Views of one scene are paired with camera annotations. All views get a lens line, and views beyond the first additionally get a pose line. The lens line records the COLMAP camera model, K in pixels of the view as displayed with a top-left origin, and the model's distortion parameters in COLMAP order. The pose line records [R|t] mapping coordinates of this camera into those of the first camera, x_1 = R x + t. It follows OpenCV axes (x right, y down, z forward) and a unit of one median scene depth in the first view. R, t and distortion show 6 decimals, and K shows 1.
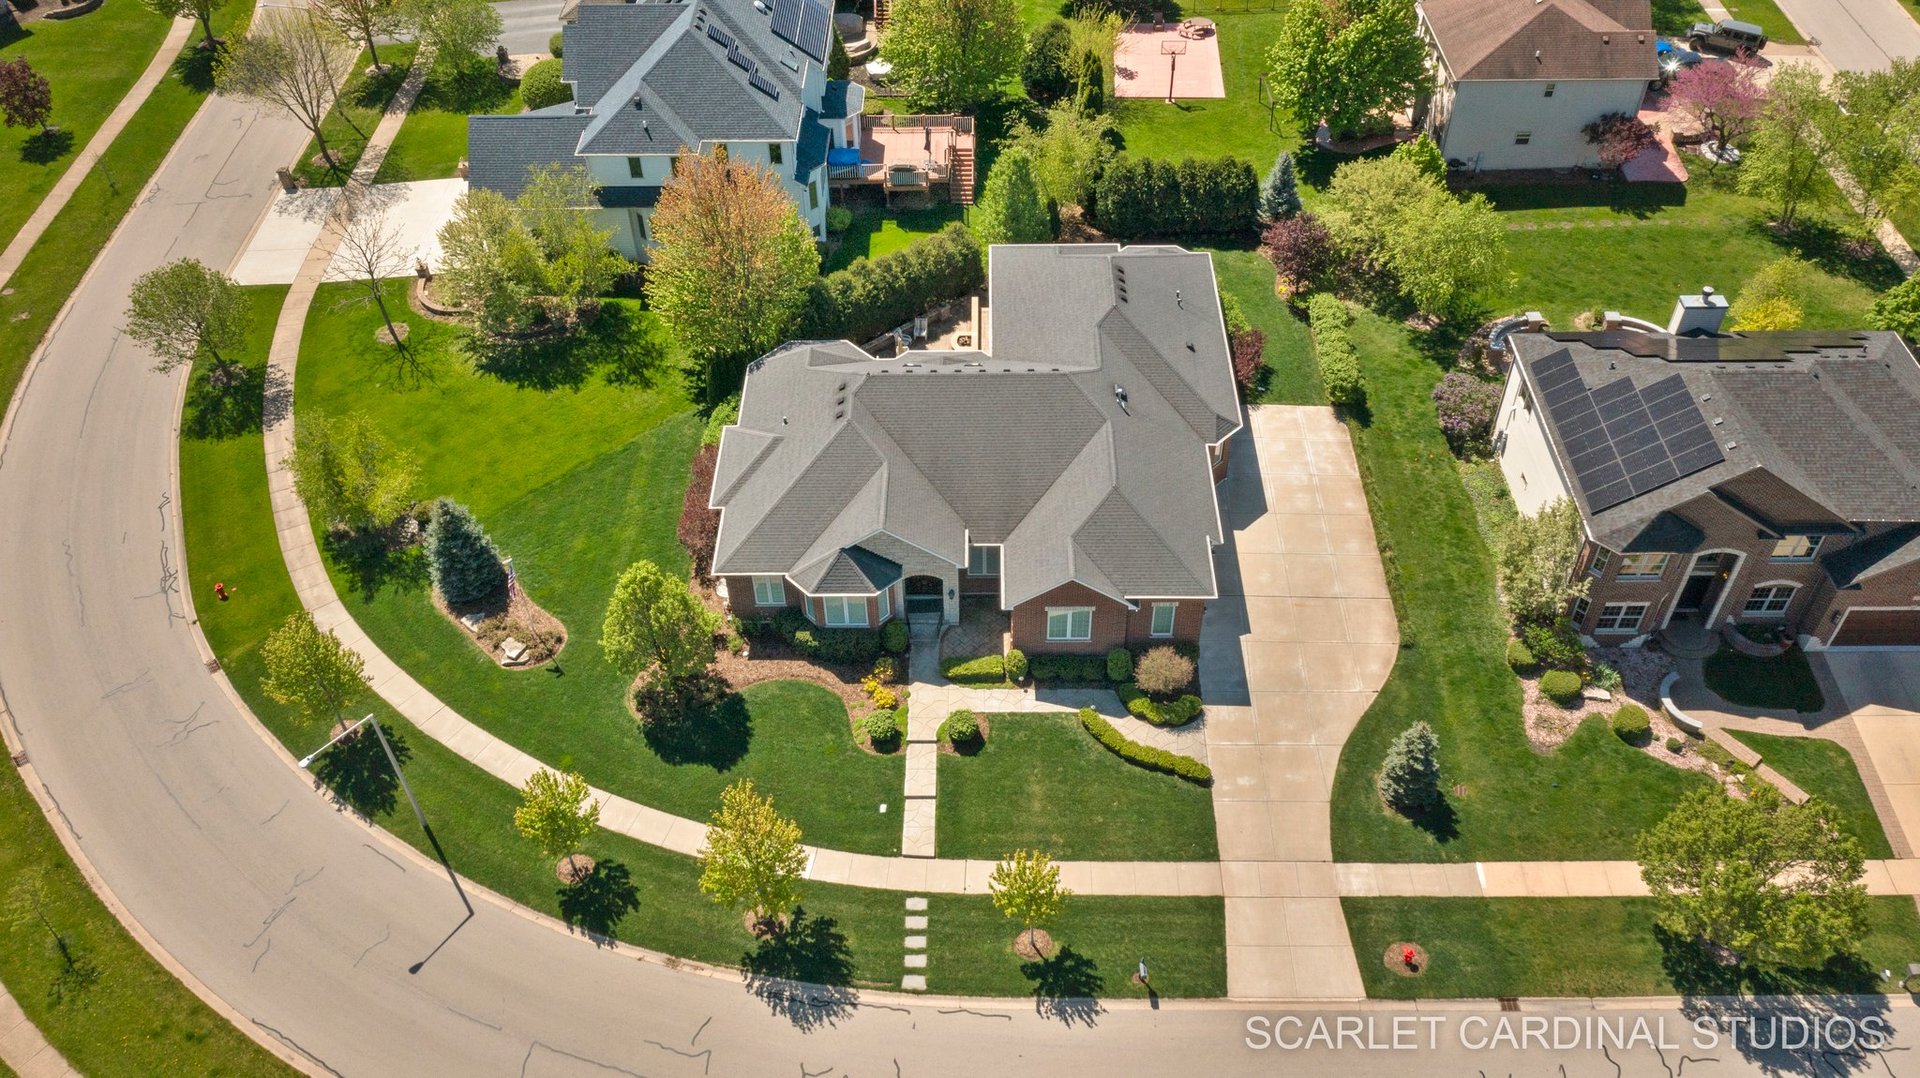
lens RADIAL K [[1508.0, 0, 960.0], [0, 1508.0, 539.0], [0, 0, 1]] dist [-0.002299, -0.003188]
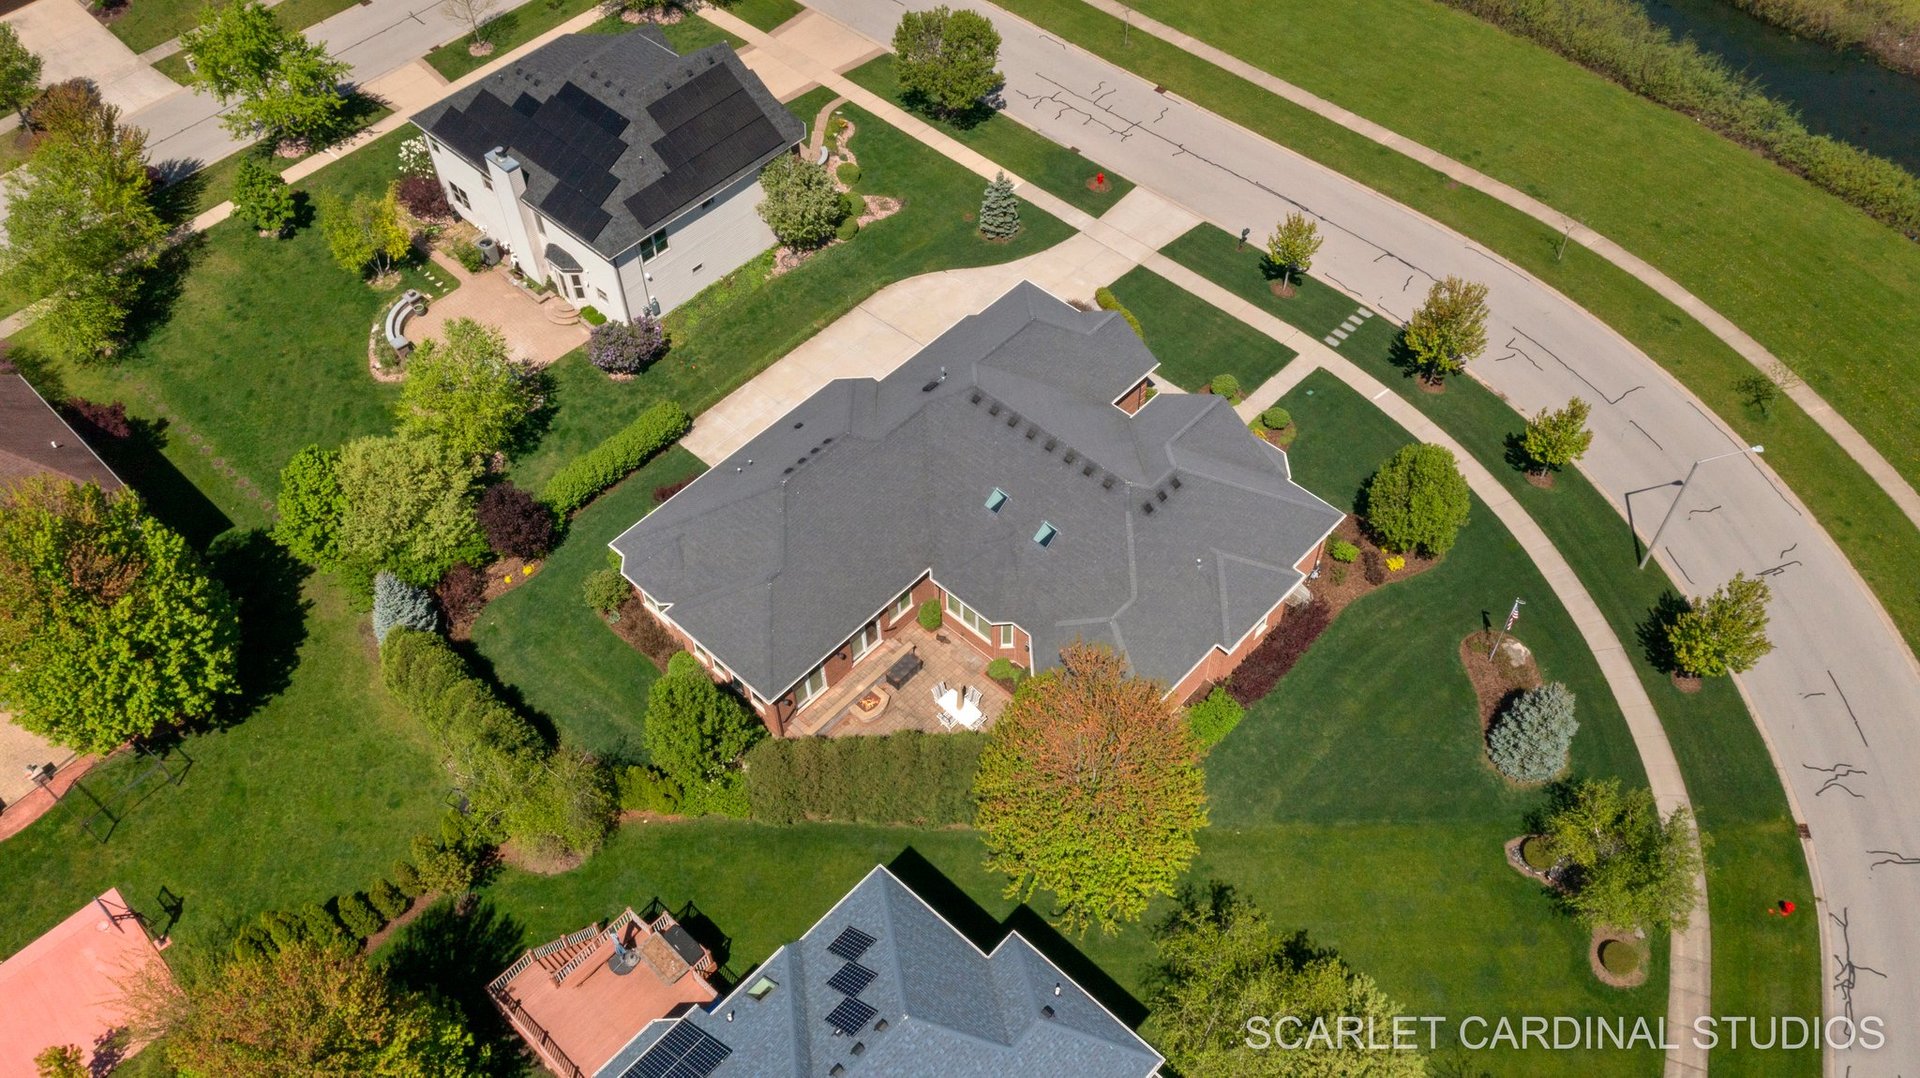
lens RADIAL K [[1508.0, 0, 960.0], [0, 1508.0, 539.0], [0, 0, 1]] dist [-0.002299, -0.003188]
pose [[-0.736527, -0.507802, 0.446839, -0.487165], [0.498912, 0.038233, 0.865809, -1.125927], [-0.456743, 0.860625, 0.225189, 0.975893]]
